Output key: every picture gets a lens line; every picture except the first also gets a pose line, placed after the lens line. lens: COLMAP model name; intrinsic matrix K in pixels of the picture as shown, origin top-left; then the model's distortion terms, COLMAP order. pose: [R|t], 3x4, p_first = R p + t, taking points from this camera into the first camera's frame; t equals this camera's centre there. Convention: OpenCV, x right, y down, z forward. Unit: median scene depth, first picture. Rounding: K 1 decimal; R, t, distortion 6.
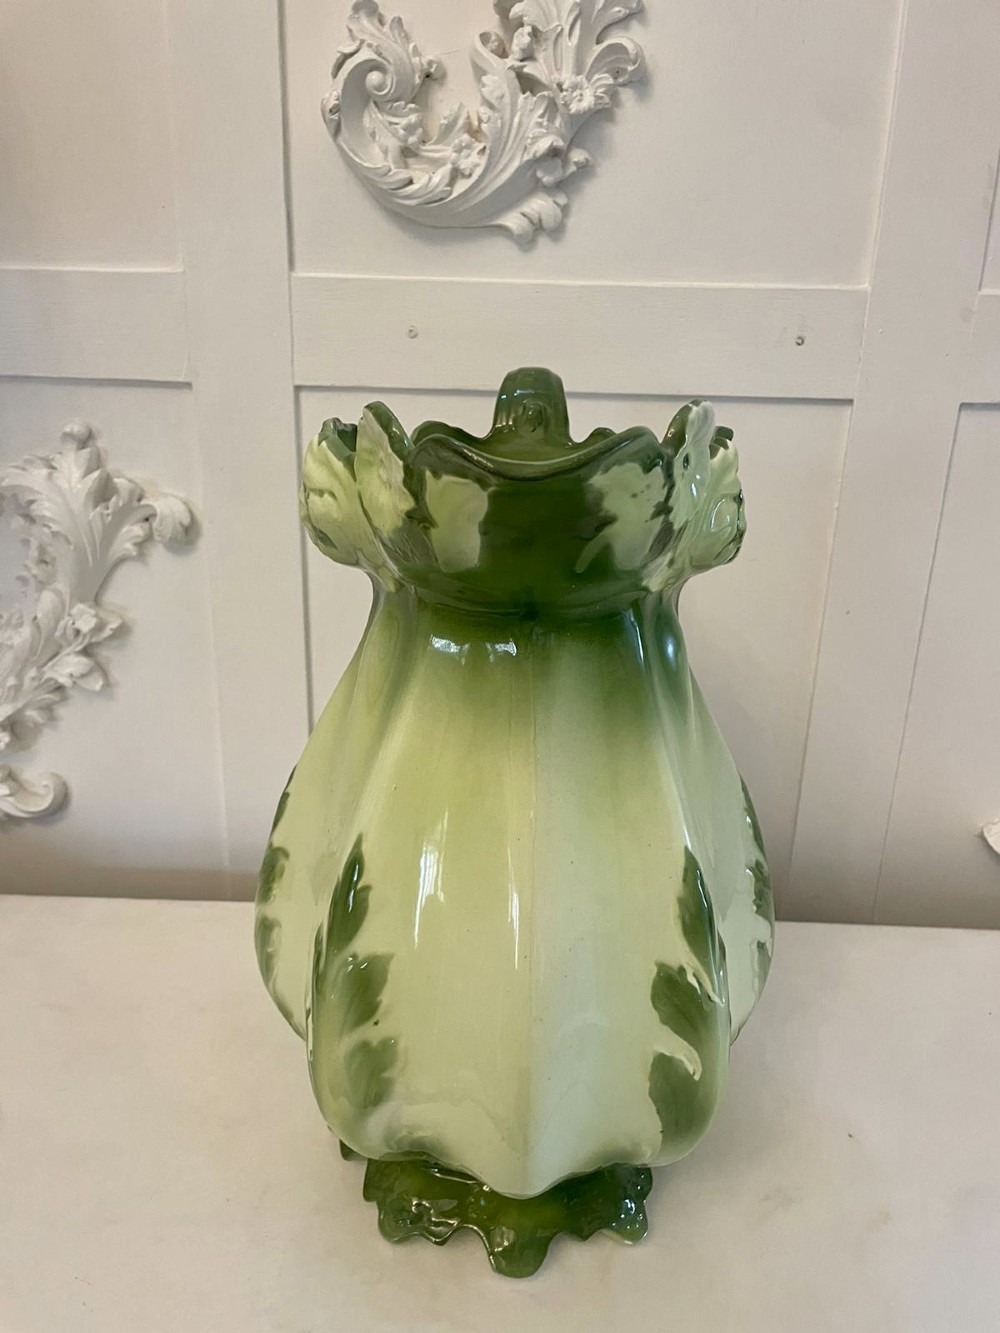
lens RADIAL K [[1045.1, 0, 504.0], [0, 1045.1, 671.3], [0, 0, 1]] dist [0.080946, -0.116035]
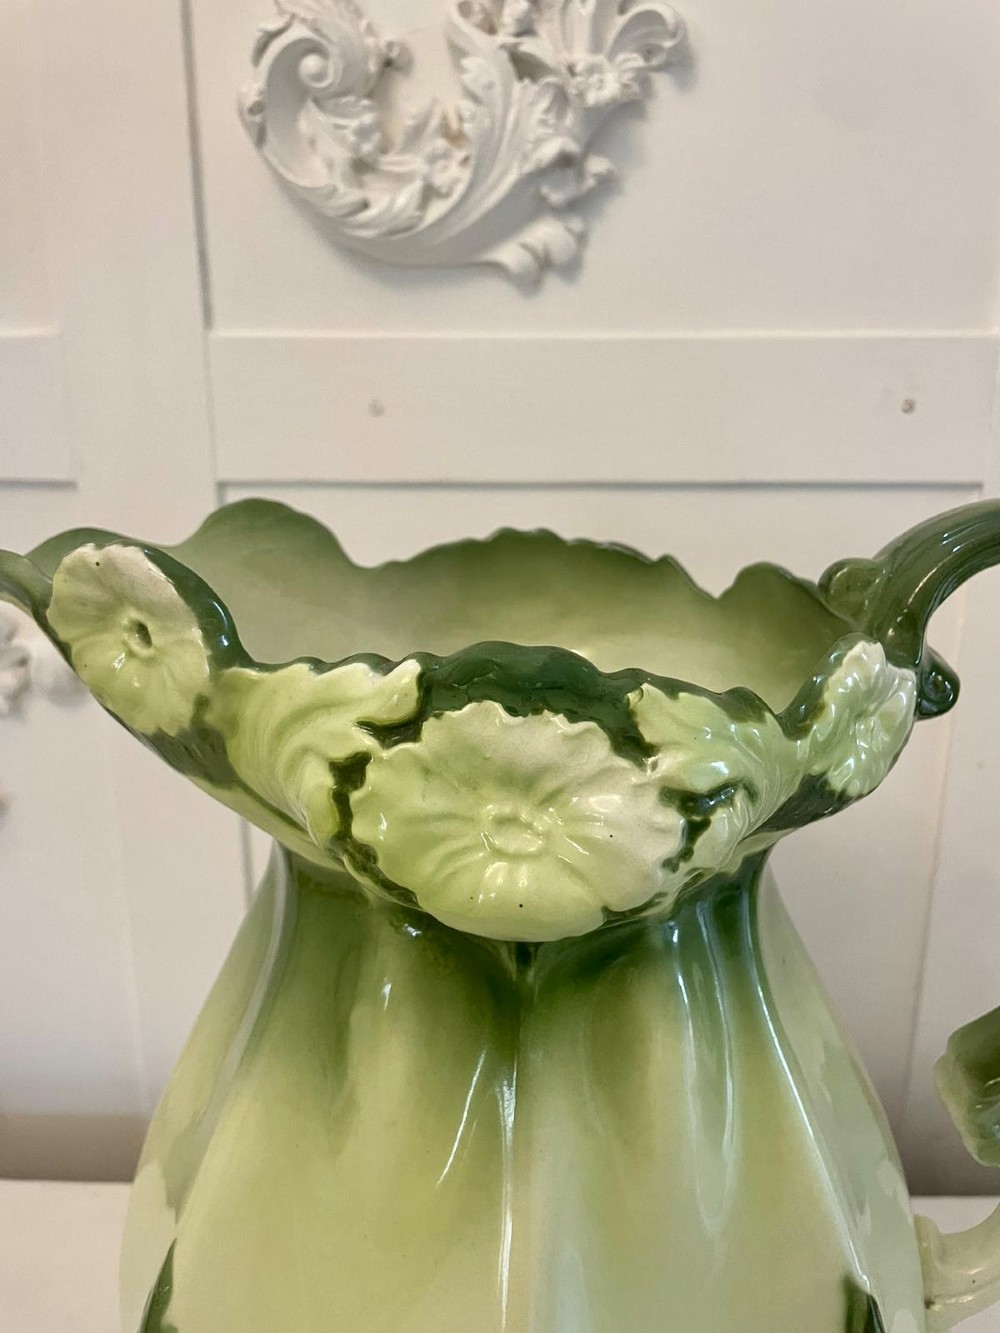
lens RADIAL K [[1065.4, 0, 506.9], [0, 1065.4, 655.0], [0, 0, 1]] dist [0.067781, -0.113997]
pose [[0.999709, -0.024070, -0.001776, 0.001179], [0.023947, 0.998380, -0.051609, -0.117487], [0.003015, 0.051551, 0.998666, 0.285964]]
